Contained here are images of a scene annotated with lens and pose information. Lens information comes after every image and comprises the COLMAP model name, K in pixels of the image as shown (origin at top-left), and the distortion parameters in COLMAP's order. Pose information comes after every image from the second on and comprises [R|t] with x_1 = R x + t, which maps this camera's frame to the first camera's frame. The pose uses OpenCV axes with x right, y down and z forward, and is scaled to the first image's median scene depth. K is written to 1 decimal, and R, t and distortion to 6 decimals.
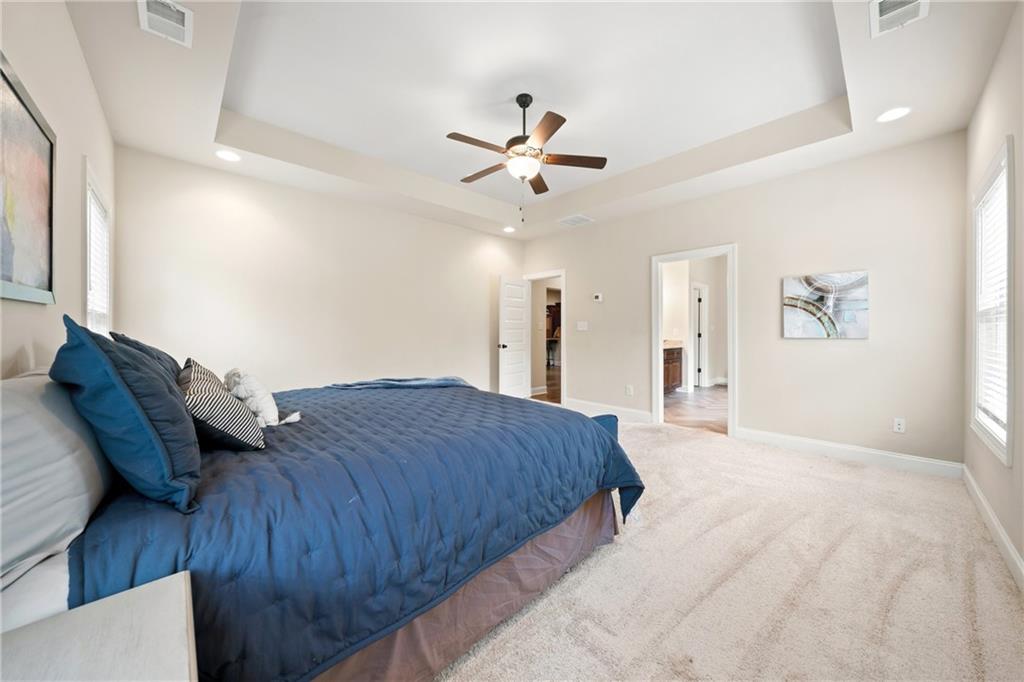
lens RADIAL K [[355.2, 0, 509.9], [0, 355.2, 335.0], [0, 0, 1]] dist [-0.000905, -0.000023]
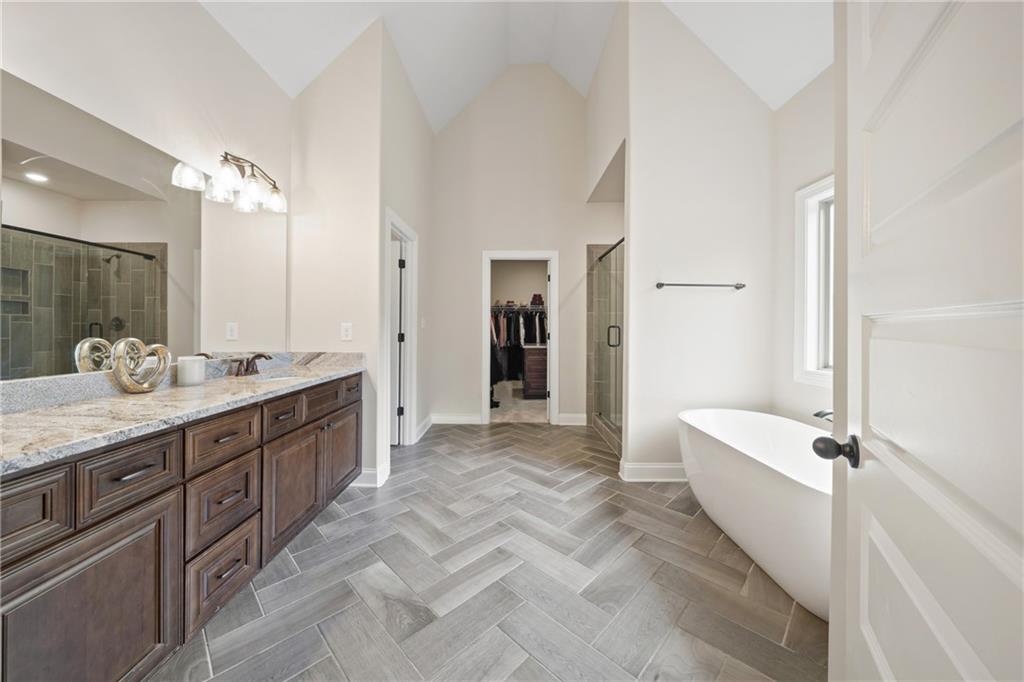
lens RADIAL K [[355.2, 0, 510.4], [0, 355.2, 333.7], [0, 0, 1]] dist [-0.000905, -0.000023]
pose [[0.688212, 0.003004, 0.725503, 0.308955], [-0.003957, 0.999992, -0.000387, -0.005938], [-0.725499, -0.002605, 0.688219, 0.605766]]
